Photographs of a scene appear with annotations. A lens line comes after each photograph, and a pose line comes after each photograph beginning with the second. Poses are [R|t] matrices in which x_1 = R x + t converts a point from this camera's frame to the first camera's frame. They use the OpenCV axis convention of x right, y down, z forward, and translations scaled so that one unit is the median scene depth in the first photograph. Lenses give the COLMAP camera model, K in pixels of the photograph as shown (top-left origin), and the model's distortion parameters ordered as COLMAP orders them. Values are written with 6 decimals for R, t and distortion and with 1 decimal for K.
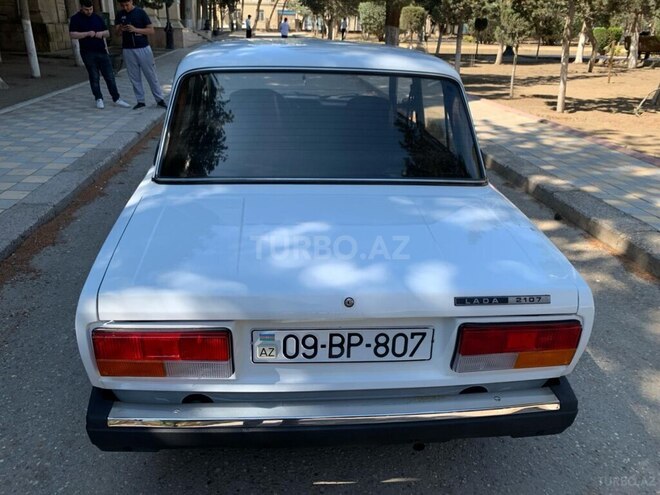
lens RADIAL K [[491.5, 0, 328.9], [0, 491.5, 242.7], [0, 0, 1]] dist [0.027670, -0.004885]
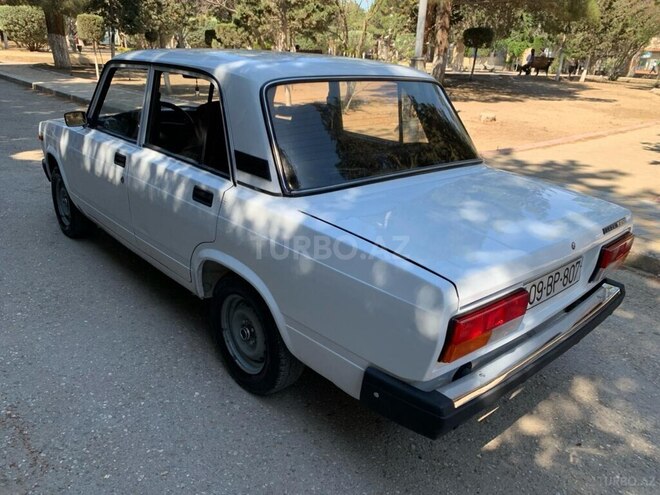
lens RADIAL K [[491.5, 0, 328.9], [0, 491.5, 242.7], [0, 0, 1]] dist [0.027670, -0.004885]
pose [[0.807740, -0.206866, 0.552053, -0.137172], [0.218425, 0.974784, 0.045682, -0.009835], [-0.547582, 0.083683, 0.832557, 0.029172]]
